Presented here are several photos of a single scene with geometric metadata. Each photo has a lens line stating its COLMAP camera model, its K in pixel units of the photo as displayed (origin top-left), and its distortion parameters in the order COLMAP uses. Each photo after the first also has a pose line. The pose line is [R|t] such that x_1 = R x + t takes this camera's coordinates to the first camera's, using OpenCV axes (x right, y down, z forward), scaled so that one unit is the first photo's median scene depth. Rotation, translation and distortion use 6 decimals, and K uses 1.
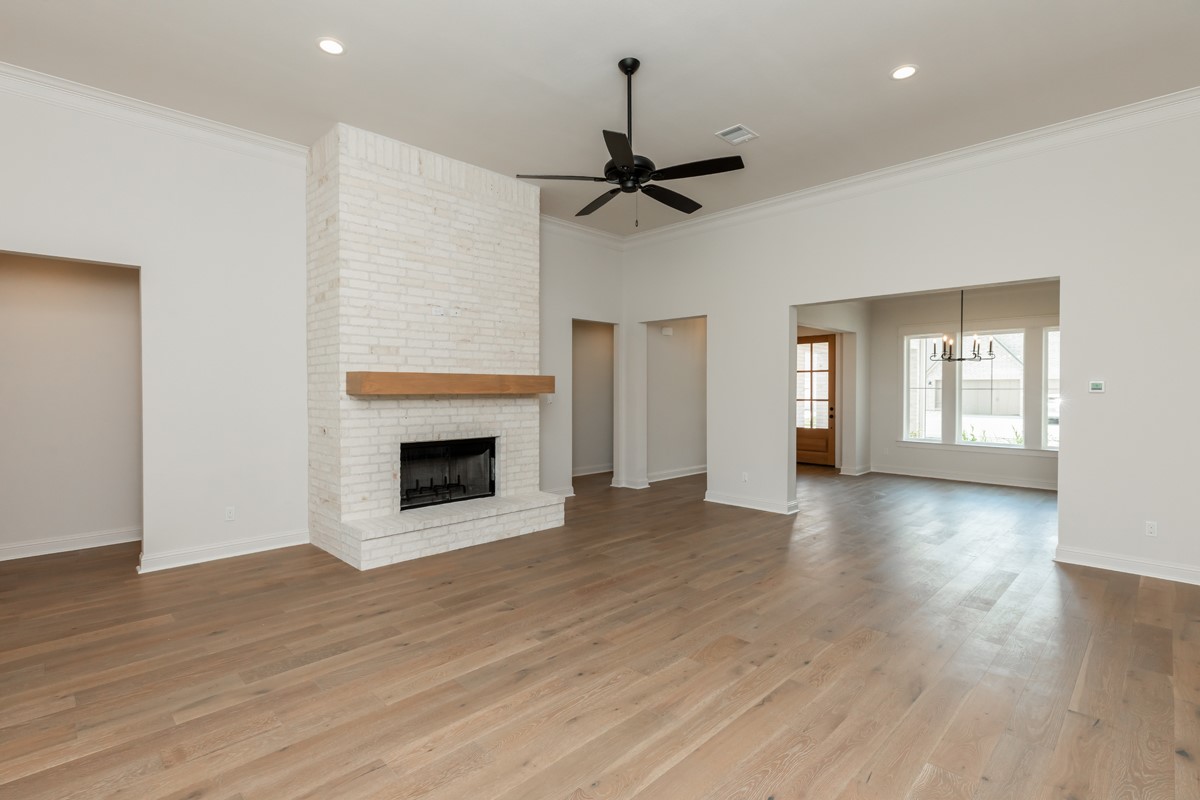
lens RADIAL K [[561.6, 0, 584.2], [0, 561.6, 394.1], [0, 0, 1]] dist [0.003535, 0.000263]
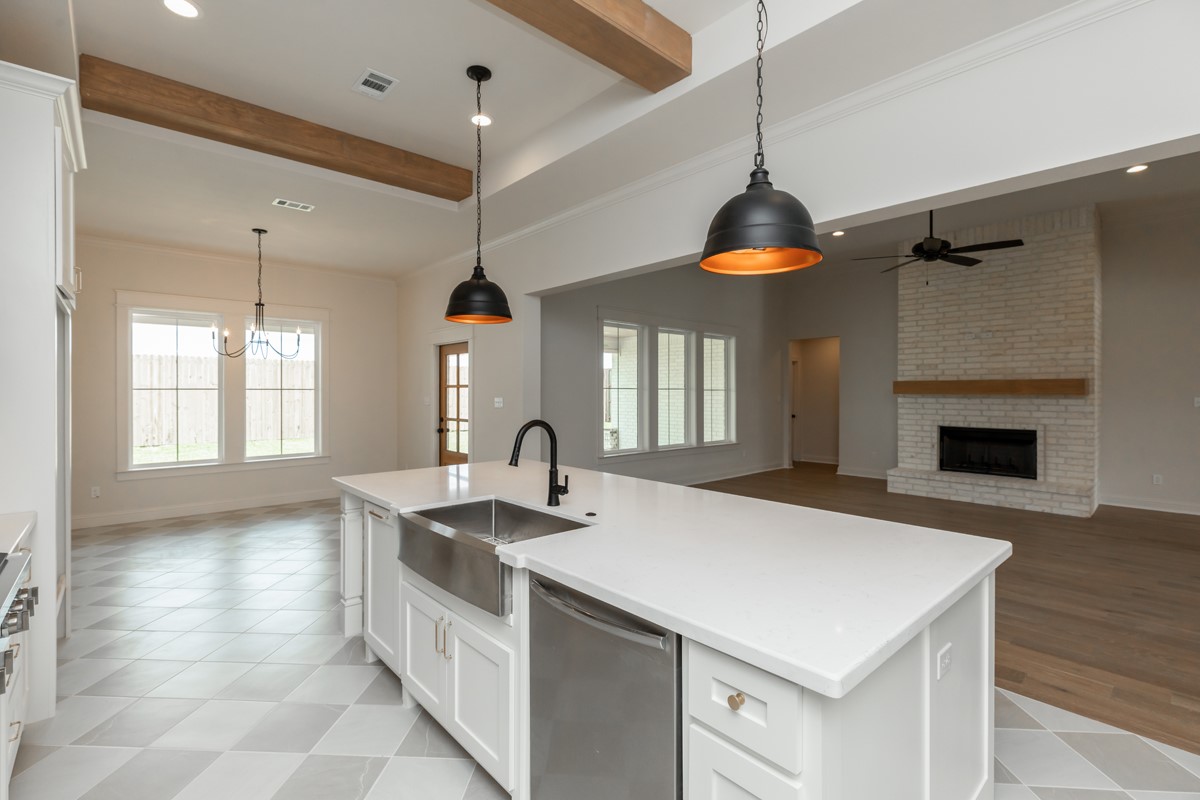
lens RADIAL K [[537.1, 0, 596.7], [0, 537.1, 392.4], [0, 0, 1]] dist [0.002457, 0.000442]
pose [[-0.037376, 0.001448, -0.999300, 1.190578], [-0.008597, 0.999961, 0.001770, 0.000386], [0.999264, 0.008657, -0.037362, 0.112080]]
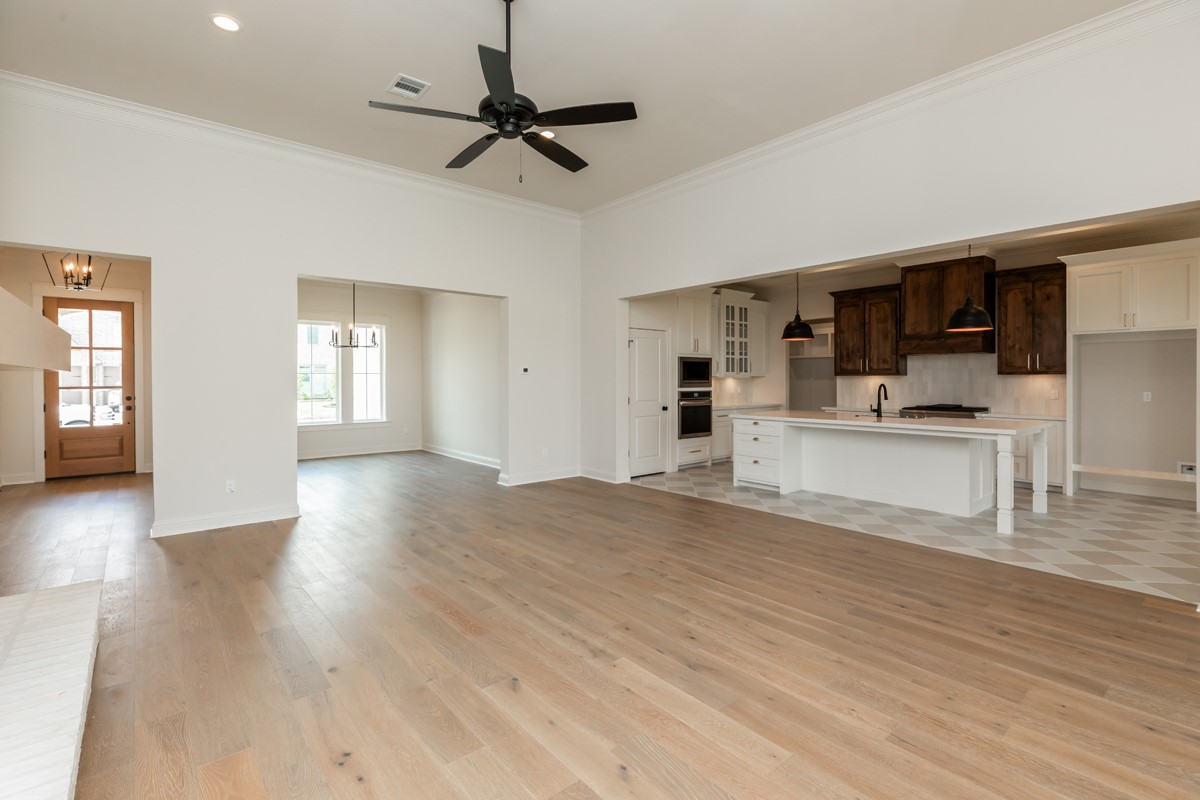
lens RADIAL K [[557.9, 0, 600.0], [0, 557.9, 380.6], [0, 0, 1]] dist [0.002951, -0.000100]
pose [[0.064980, -0.005704, 0.997870, -0.580059], [0.010134, 0.999936, 0.005056, 0.008797], [-0.997835, 0.009784, 0.065033, 0.610094]]
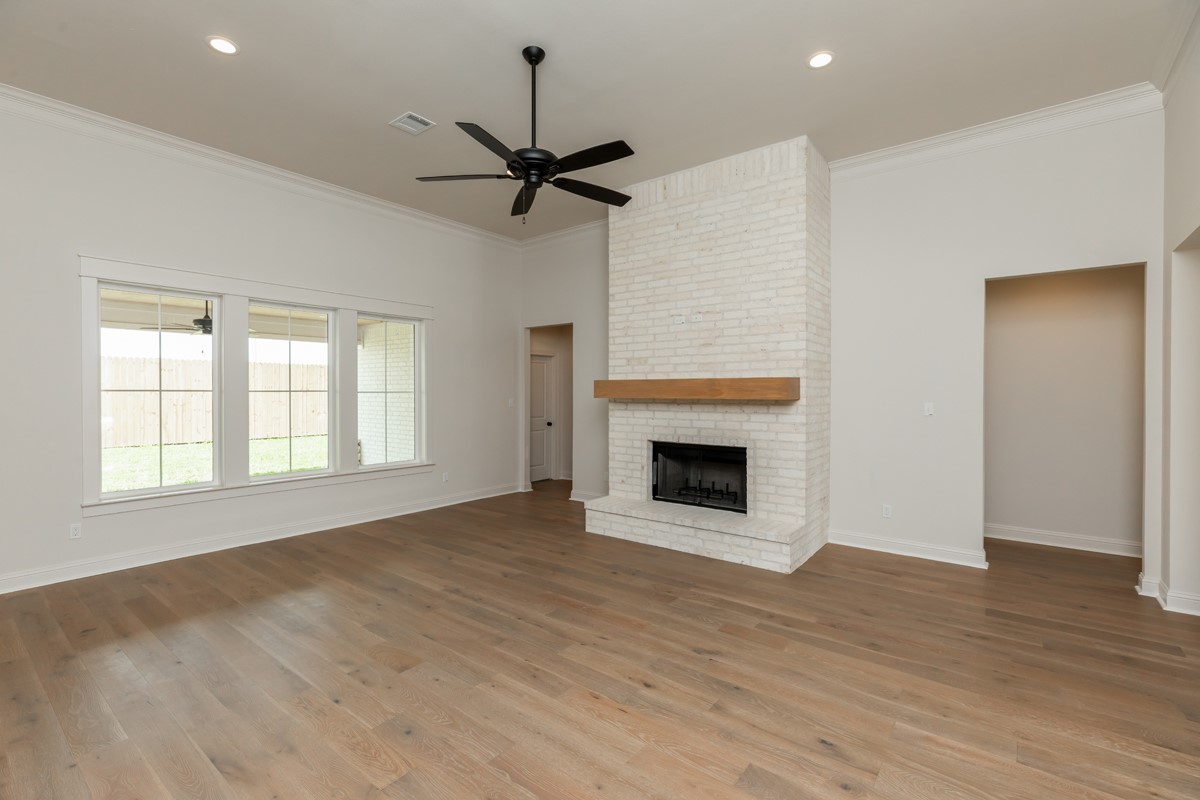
lens RADIAL K [[537.1, 0, 596.7], [0, 537.1, 392.4], [0, 0, 1]] dist [0.002457, 0.000442]
pose [[0.135282, 0.000634, -0.990807, 0.750595], [-0.008511, 0.999964, -0.000522, -0.010319], [0.990771, 0.008504, 0.135282, 0.744421]]
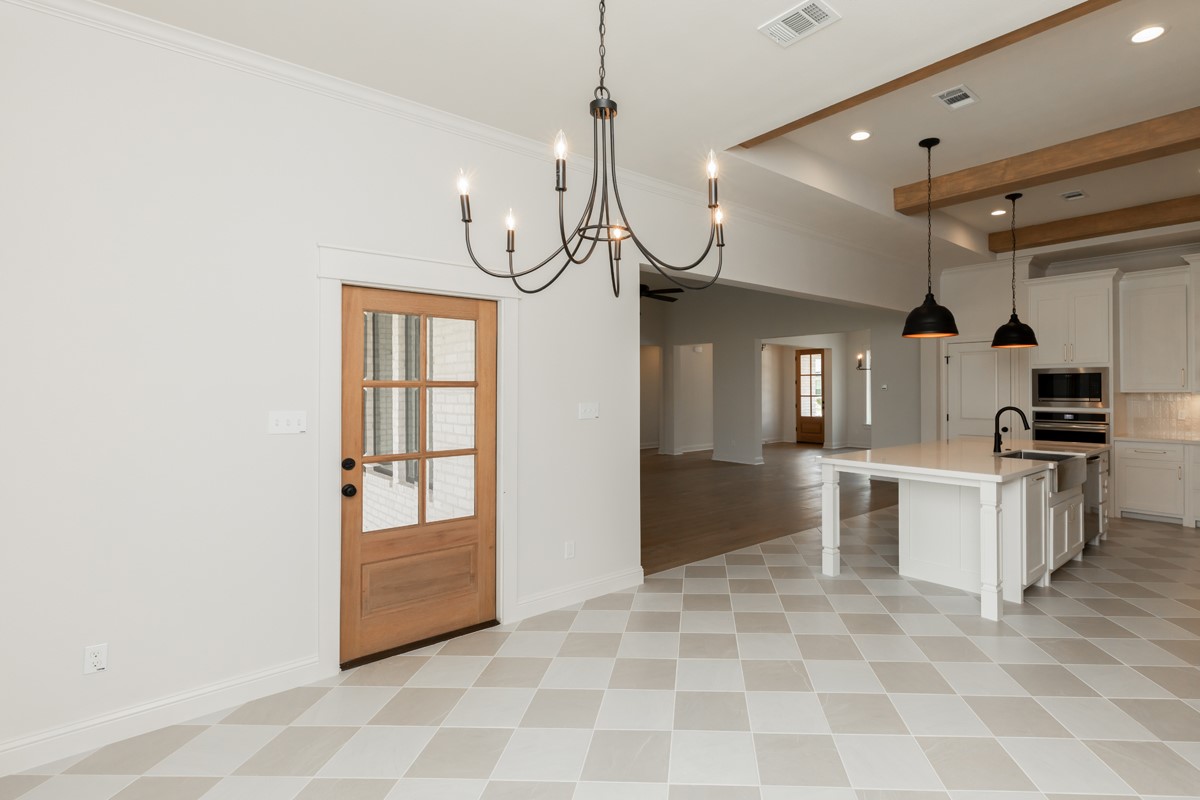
lens RADIAL K [[590.4, 0, 667.0], [0, 590.4, 384.0], [0, 0, 1]] dist [0.003272, 0.000499]
pose [[0.999506, -0.007211, -0.030602, 0.205567], [0.006747, 0.999861, -0.015237, 0.002431], [0.030707, 0.015023, 0.999416, -0.937114]]
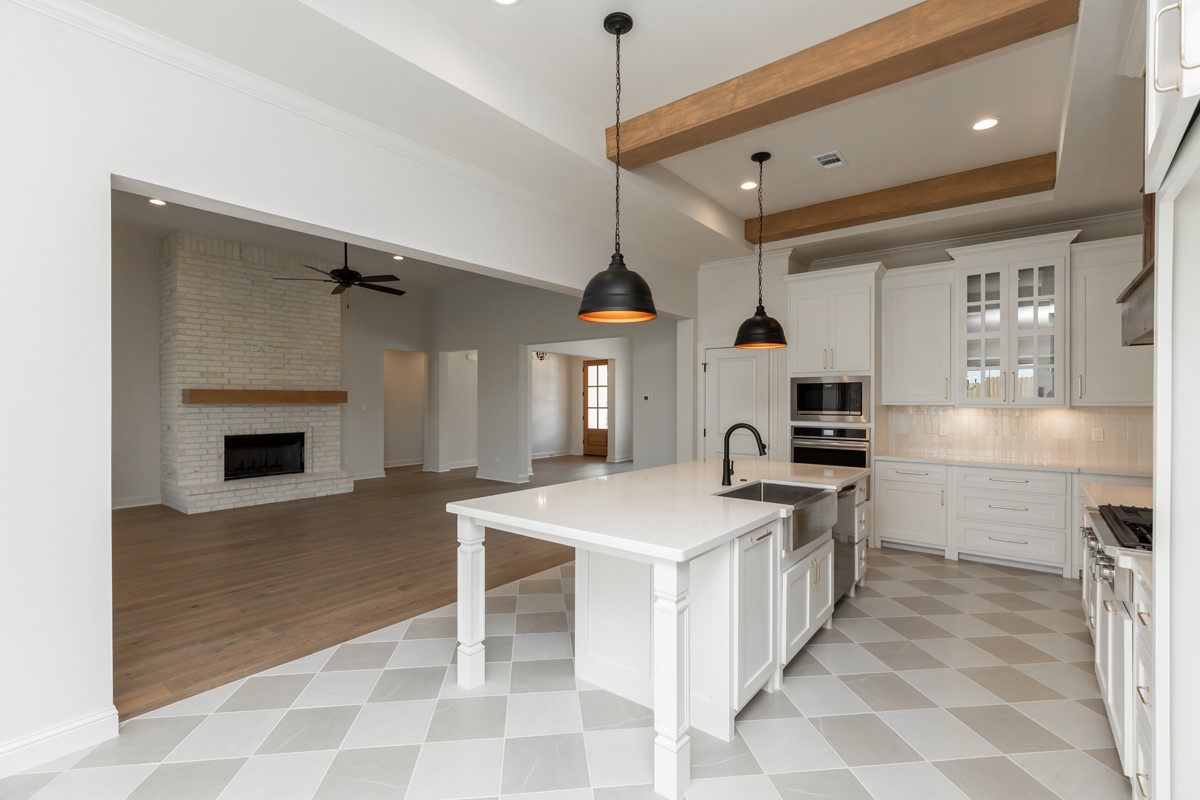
lens RADIAL K [[539.7, 0, 586.7], [0, 539.7, 399.2], [0, 0, 1]] dist [0.003219, 0.000205]
pose [[0.993118, -0.001518, 0.117105, 0.476269], [0.002658, 0.999951, -0.009577, 0.005029], [-0.117085, 0.009822, 0.993073, -0.571972]]
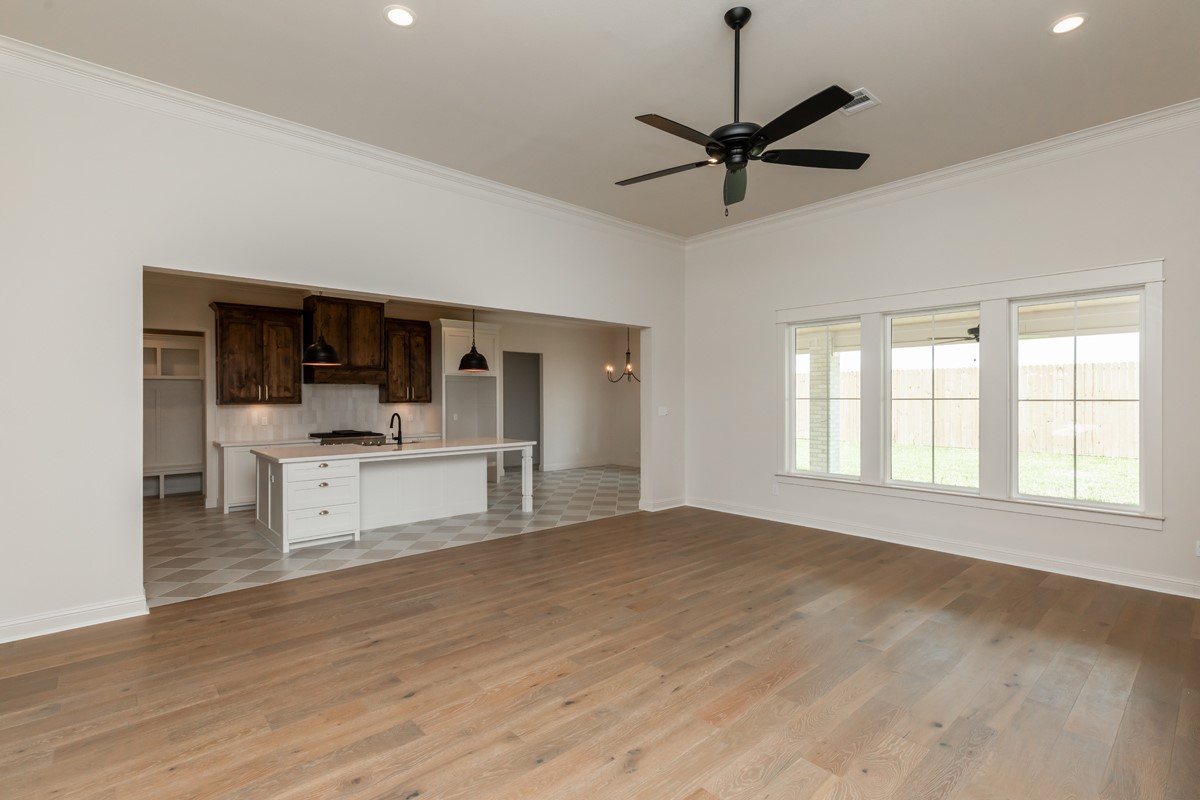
lens RADIAL K [[555.5, 0, 600.0], [0, 555.5, 400.0], [0, 0, 1]] dist [0.001444, 0.000096]
pose [[-0.999579, -0.000622, 0.028996, 0.196053], [-0.000317, 0.999945, 0.010515, -0.017053], [-0.029001, 0.010501, -0.999524, 1.385118]]
